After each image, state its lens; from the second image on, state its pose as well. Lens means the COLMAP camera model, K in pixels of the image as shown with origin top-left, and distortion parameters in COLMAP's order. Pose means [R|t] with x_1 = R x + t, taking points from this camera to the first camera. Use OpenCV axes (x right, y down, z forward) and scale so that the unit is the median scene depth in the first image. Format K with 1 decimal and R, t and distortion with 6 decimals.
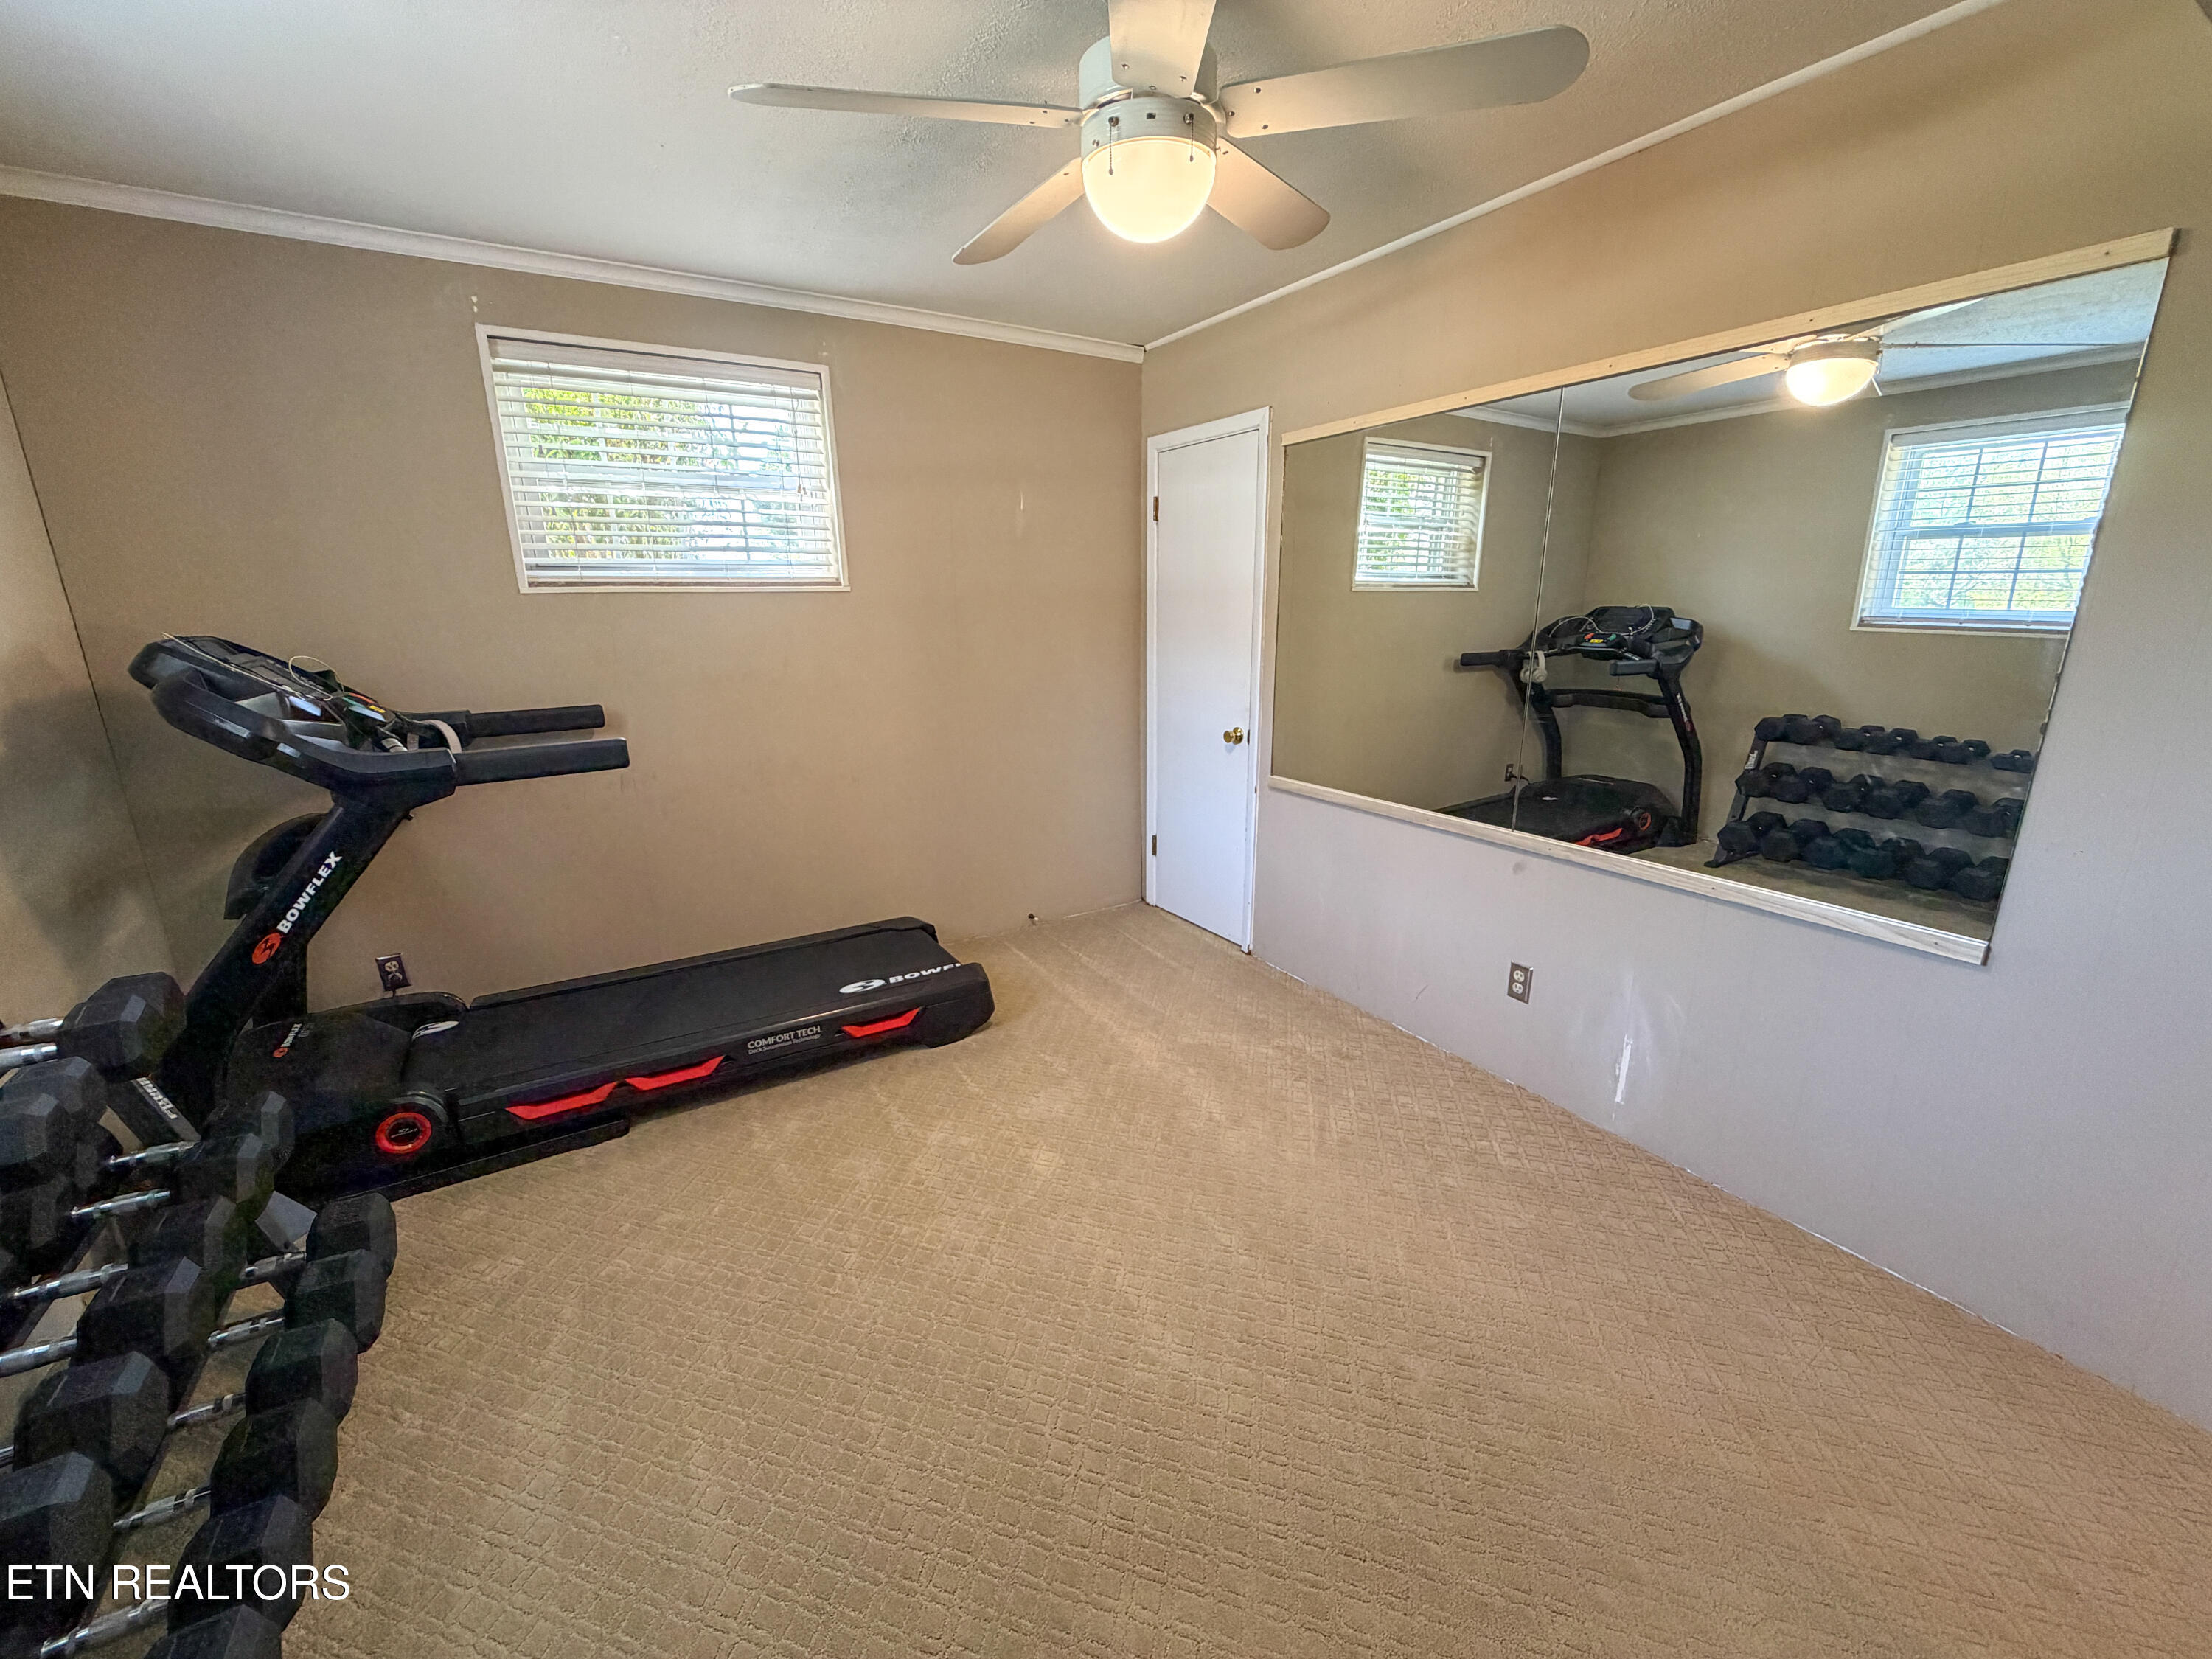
lens RADIAL K [[876.3, 0, 1099.4], [0, 876.3, 826.0], [0, 0, 1]] dist [-0.000621, -0.000024]
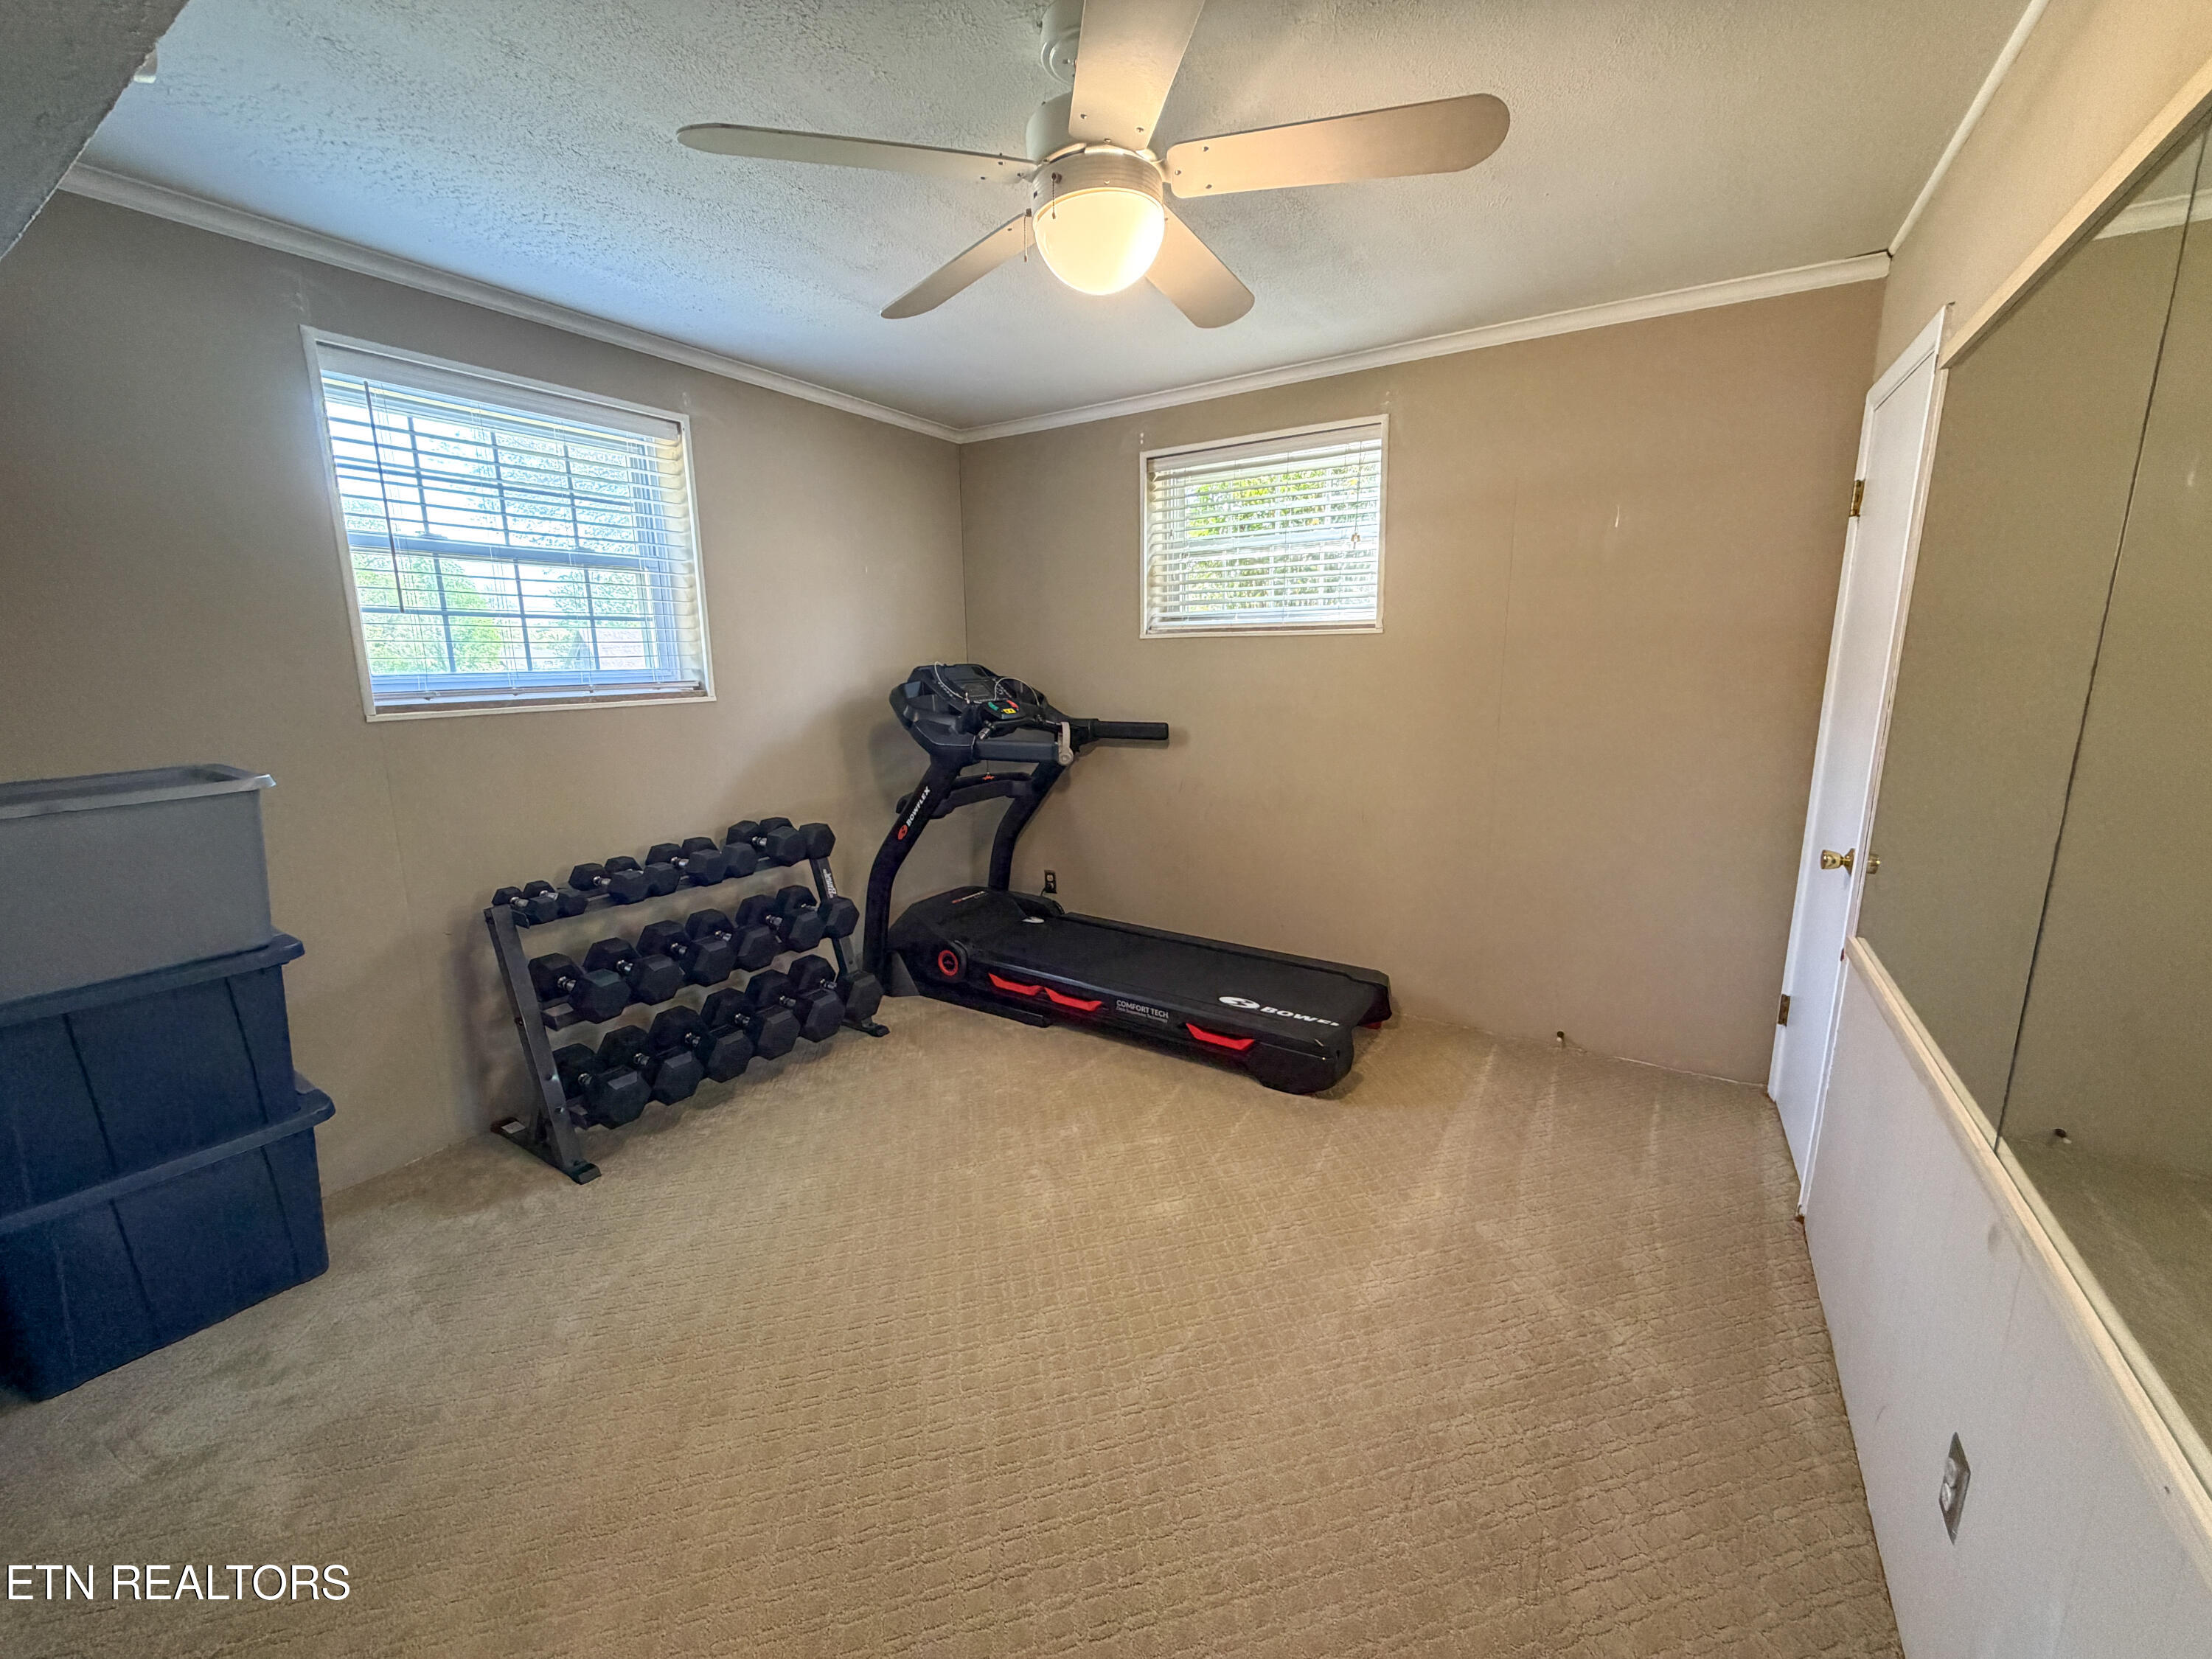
lens RADIAL K [[876.3, 0, 1099.4], [0, 876.3, 826.0], [0, 0, 1]] dist [-0.000621, -0.000024]
pose [[0.444133, 0.183068, -0.877059, 0.564034], [-0.218008, 0.971563, 0.092397, -0.089130], [0.869033, 0.150169, 0.471413, 0.327867]]
